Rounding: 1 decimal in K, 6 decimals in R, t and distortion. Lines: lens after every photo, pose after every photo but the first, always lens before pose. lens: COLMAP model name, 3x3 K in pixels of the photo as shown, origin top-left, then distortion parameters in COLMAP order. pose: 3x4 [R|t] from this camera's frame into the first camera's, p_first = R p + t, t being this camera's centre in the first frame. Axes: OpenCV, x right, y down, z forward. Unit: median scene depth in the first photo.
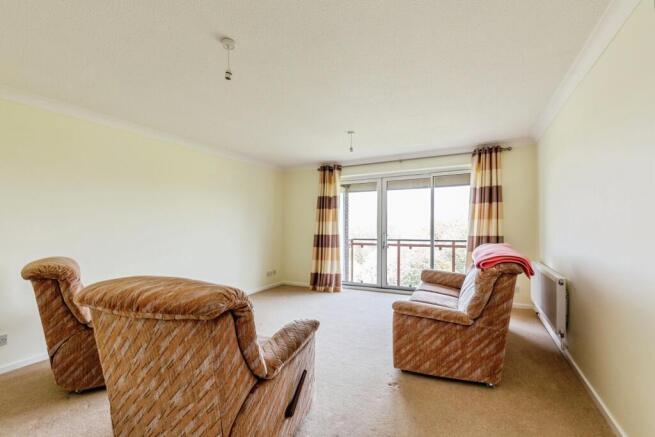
lens RADIAL K [[297.1, 0, 323.0], [0, 297.1, 222.7], [0, 0, 1]] dist [0.016060, 0.000043]
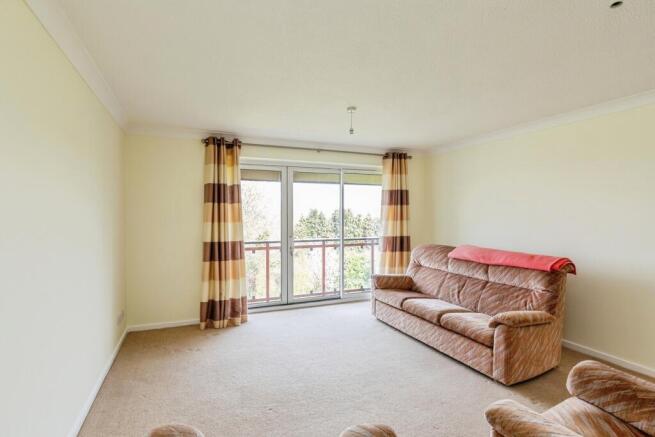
lens RADIAL K [[333.0, 0, 326.0], [0, 333.0, 219.4], [0, 0, 1]] dist [-0.001748, -0.000060]
pose [[0.643488, -0.004479, 0.765443, -0.468297], [-0.010521, 0.999837, 0.014696, -0.025882], [-0.765384, -0.017510, 0.643336, 0.382761]]
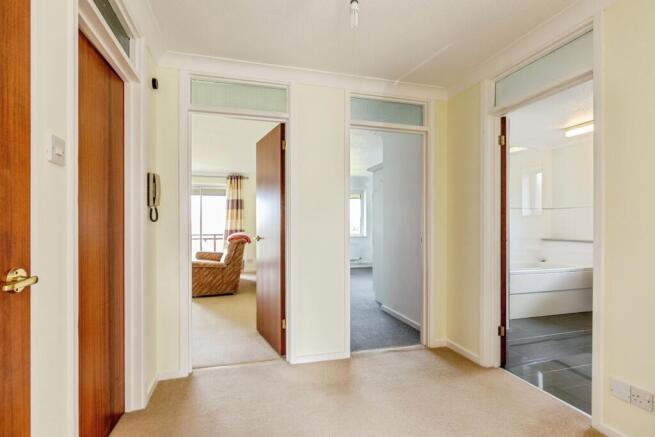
lens RADIAL K [[313.9, 0, 325.8], [0, 313.9, 223.8], [0, 0, 1]] dist [-0.001203, -0.000516]
pose [[0.720556, 0.002420, 0.693392, -0.254802], [-0.001721, 0.999997, -0.001702, 0.013736], [-0.693395, 0.000033, 0.720558, -0.519065]]
